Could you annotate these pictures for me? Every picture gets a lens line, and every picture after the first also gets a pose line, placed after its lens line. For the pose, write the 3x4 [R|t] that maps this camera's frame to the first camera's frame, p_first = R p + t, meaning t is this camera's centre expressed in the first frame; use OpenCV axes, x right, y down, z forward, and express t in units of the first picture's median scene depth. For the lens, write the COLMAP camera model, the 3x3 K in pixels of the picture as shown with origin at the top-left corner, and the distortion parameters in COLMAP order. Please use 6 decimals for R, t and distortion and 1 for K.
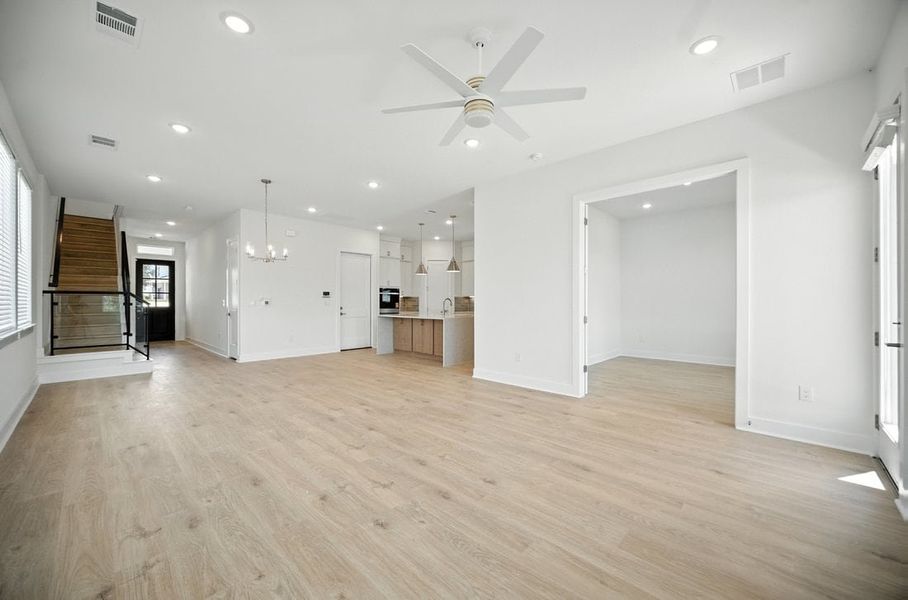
lens RADIAL K [[348.3, 0, 452.2], [0, 348.3, 301.5], [0, 0, 1]] dist [-0.003163, 0.000769]
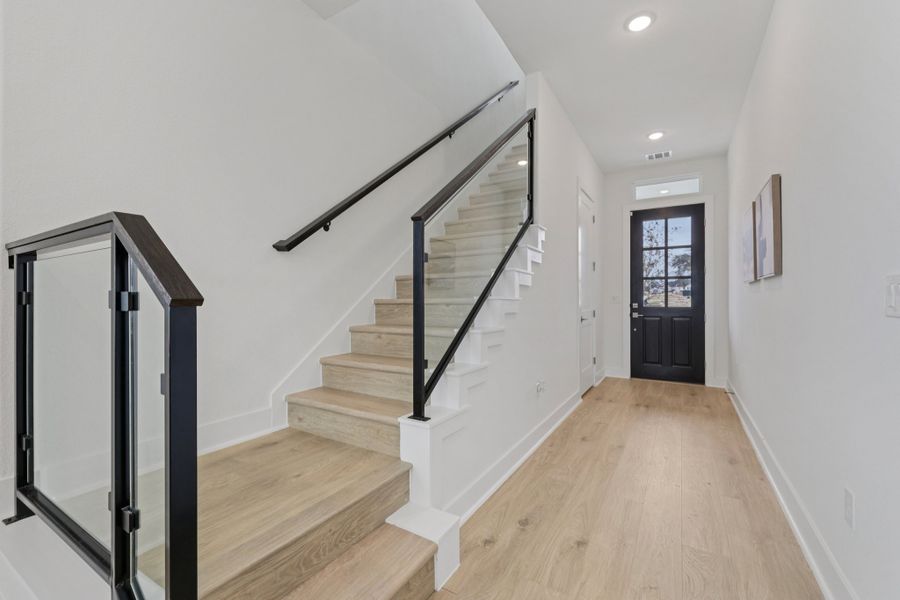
lens RADIAL K [[380.0, 0, 448.4], [0, 380.0, 295.1], [0, 0, 1]] dist [0.003138, -0.000847]
pose [[0.224861, -0.004276, -0.974381, -0.412947], [0.006851, 0.999973, -0.002807, -0.001750], [0.974367, -0.006044, 0.224884, 0.589882]]
